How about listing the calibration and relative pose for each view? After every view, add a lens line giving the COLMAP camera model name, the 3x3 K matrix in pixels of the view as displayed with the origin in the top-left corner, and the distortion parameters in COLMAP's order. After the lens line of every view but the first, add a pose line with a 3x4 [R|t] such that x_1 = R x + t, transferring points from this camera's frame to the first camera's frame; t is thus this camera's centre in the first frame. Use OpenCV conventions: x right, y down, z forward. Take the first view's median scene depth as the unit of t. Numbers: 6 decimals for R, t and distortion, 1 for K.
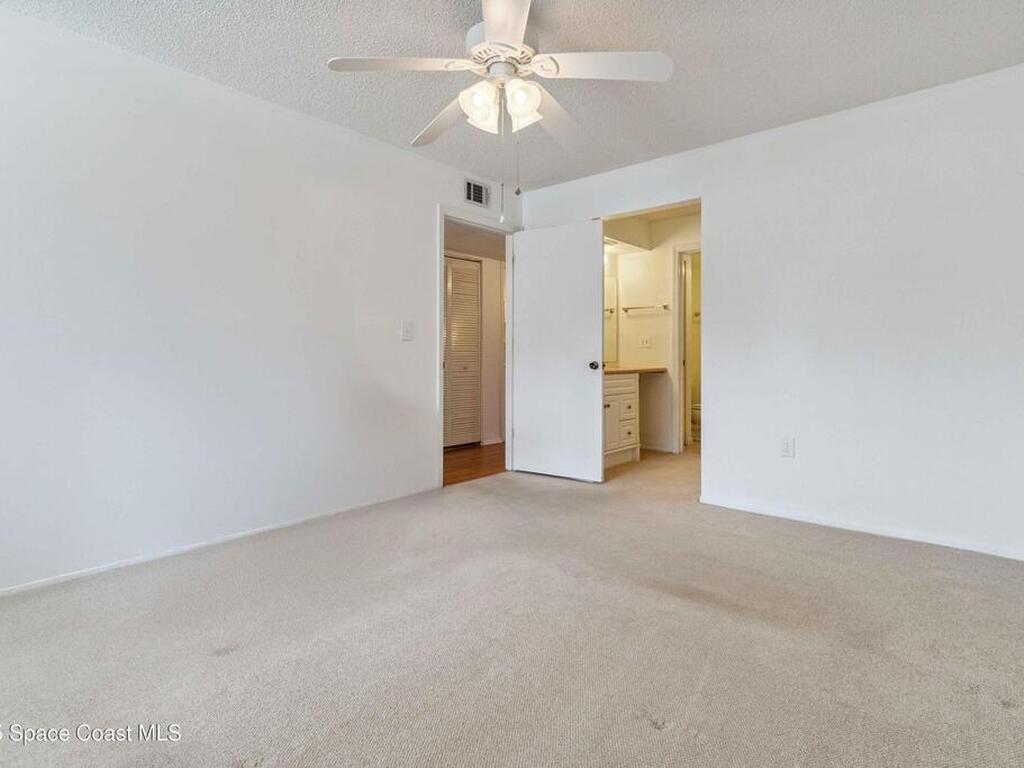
lens RADIAL K [[549.9, 0, 518.1], [0, 549.9, 363.7], [0, 0, 1]] dist [0.001312, 0.001093]
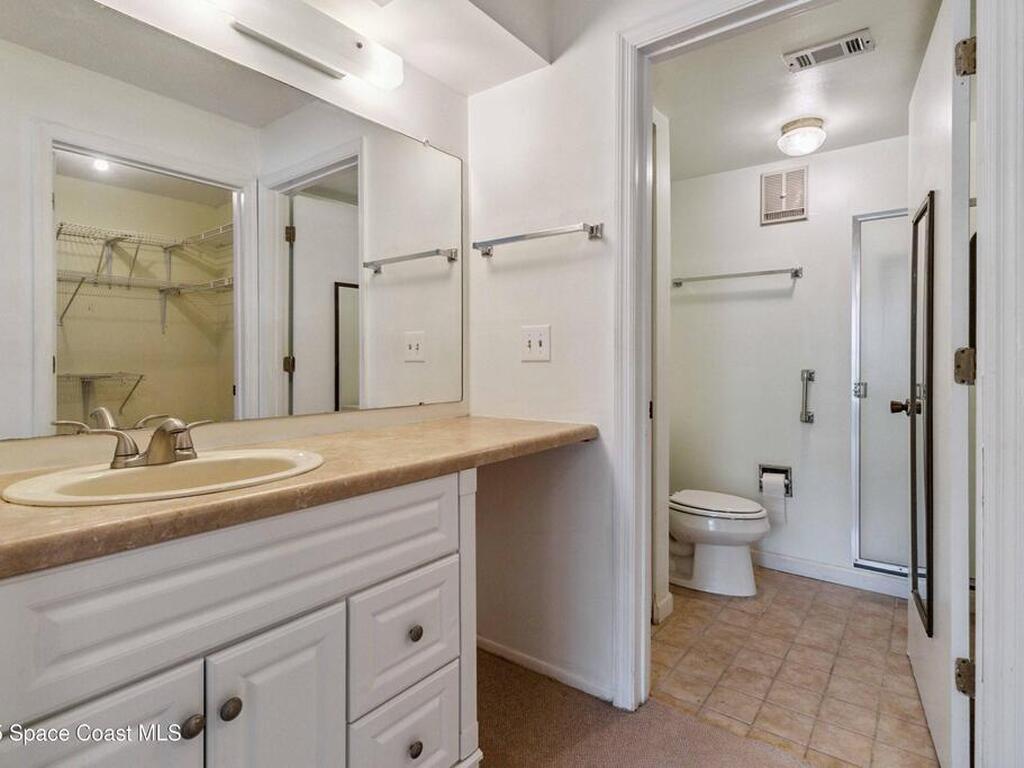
lens RADIAL K [[549.9, 0, 518.1], [0, 549.9, 363.7], [0, 0, 1]] dist [0.001312, 0.001093]
pose [[0.998378, 0.001067, 0.056928, 0.206360], [-0.001069, 0.999999, 0.000013, -0.028150], [-0.056928, -0.000074, 0.998378, 0.687552]]
